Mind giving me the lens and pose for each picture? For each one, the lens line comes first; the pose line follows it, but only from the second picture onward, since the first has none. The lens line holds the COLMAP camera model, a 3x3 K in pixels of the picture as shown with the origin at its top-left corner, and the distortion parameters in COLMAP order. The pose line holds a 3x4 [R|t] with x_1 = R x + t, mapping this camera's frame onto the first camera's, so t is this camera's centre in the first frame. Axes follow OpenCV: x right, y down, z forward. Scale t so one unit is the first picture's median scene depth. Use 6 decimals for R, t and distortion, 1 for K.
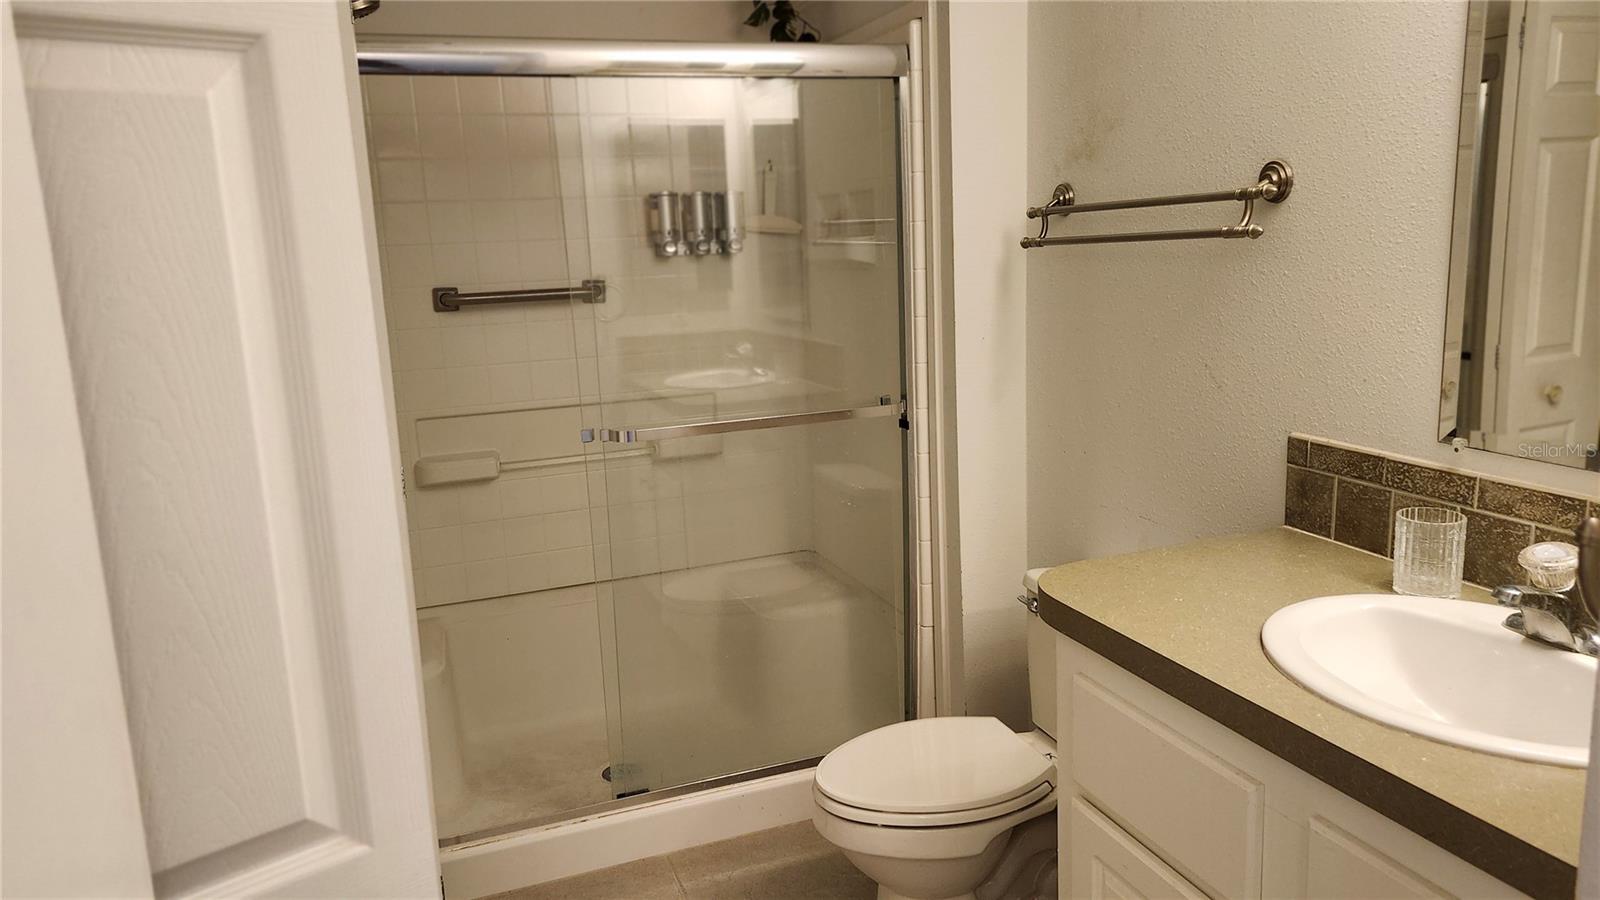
lens RADIAL K [[1100.7, 0, 800.6], [0, 1100.7, 447.0], [0, 0, 1]] dist [0.036131, -0.059097]
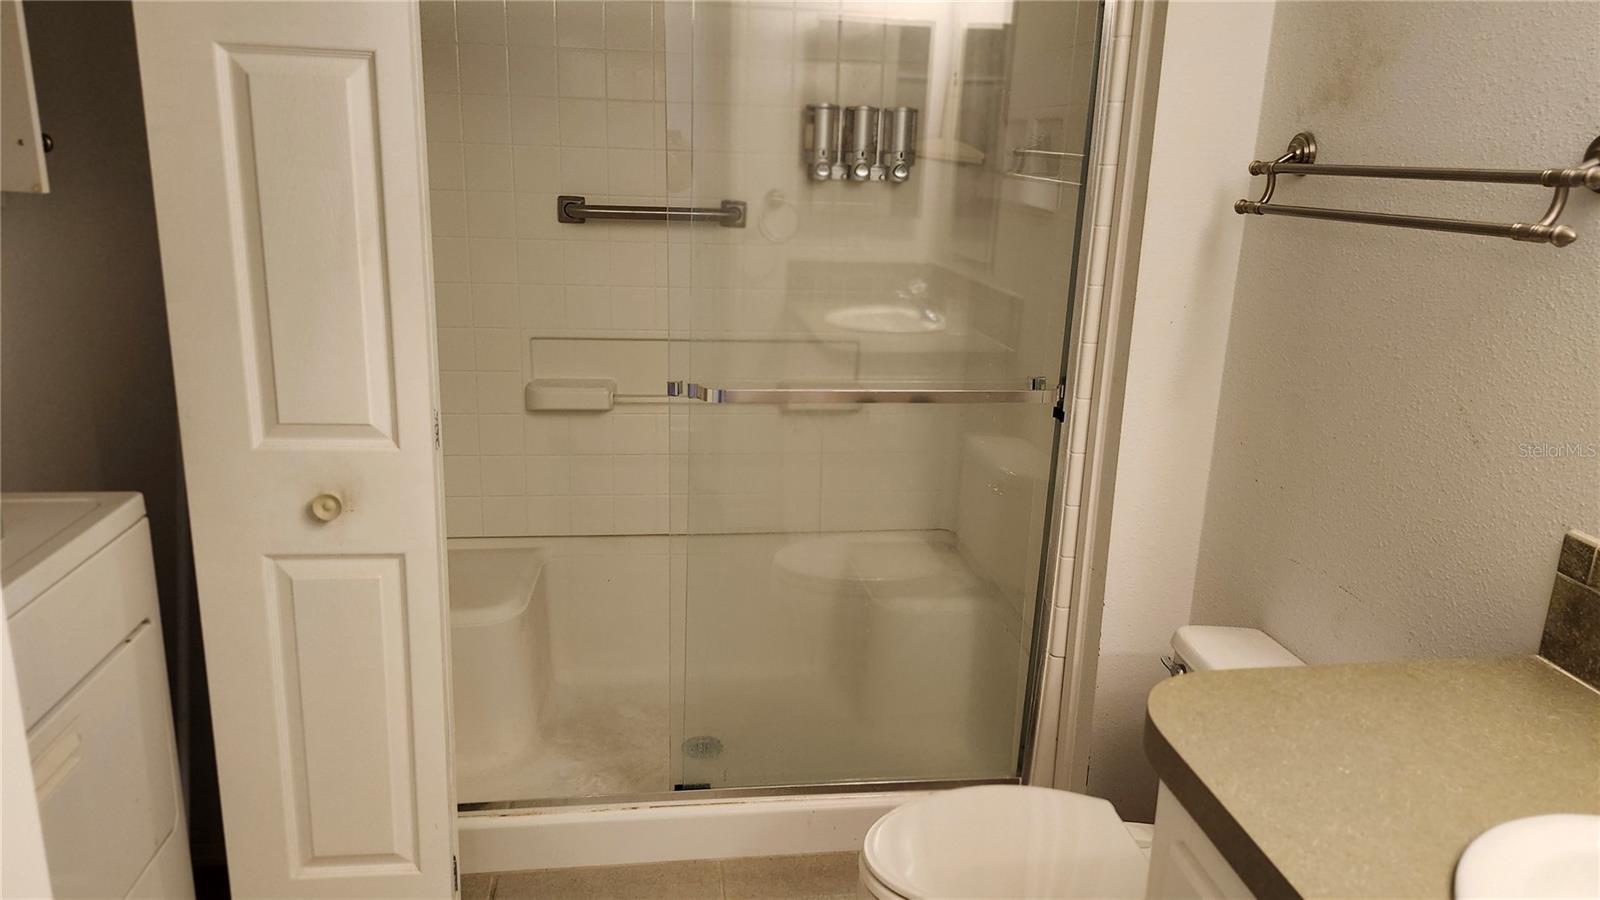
lens RADIAL K [[1100.7, 0, 796.8], [0, 1100.7, 446.4], [0, 0, 1]] dist [0.036131, -0.059097]
pose [[0.970929, 0.130178, -0.200873, 0.066142], [-0.113129, 0.989106, 0.094188, -0.047722], [0.210946, -0.068726, 0.975079, 0.143244]]
